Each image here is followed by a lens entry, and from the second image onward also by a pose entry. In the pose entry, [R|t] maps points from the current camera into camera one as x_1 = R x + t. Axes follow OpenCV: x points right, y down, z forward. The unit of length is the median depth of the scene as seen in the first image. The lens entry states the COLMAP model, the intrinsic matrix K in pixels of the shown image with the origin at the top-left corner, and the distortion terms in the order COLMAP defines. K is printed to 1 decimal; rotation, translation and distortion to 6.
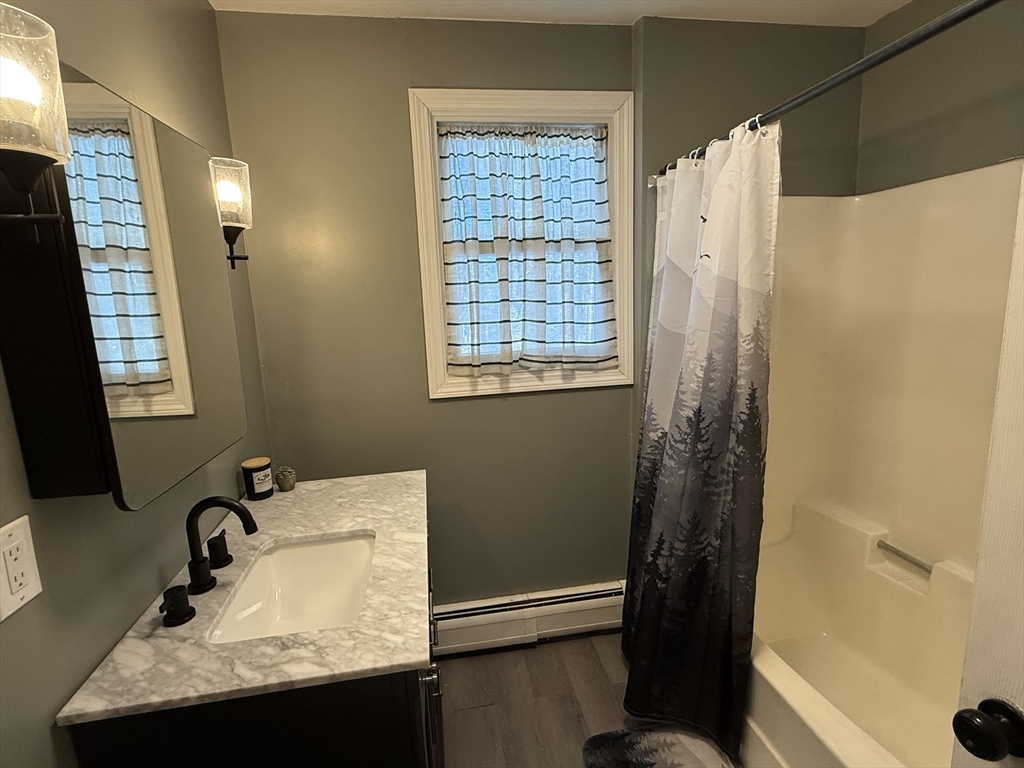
lens RADIAL K [[513.7, 0, 511.9], [0, 513.7, 386.5], [0, 0, 1]] dist [-0.002289, -0.000093]
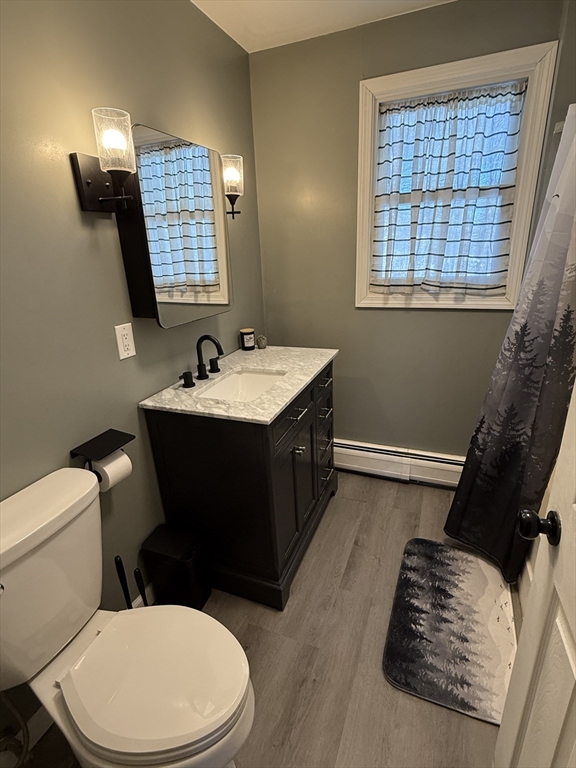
lens RADIAL K [[385.3, 0, 288.0], [0, 385.3, 384.0], [0, 0, 1]] dist [-0.002289, -0.000093]
pose [[0.852253, 0.178548, -0.491717, 0.285028], [-0.088913, 0.975715, 0.200188, 0.037540], [0.515519, -0.126891, 0.847431, -0.102253]]
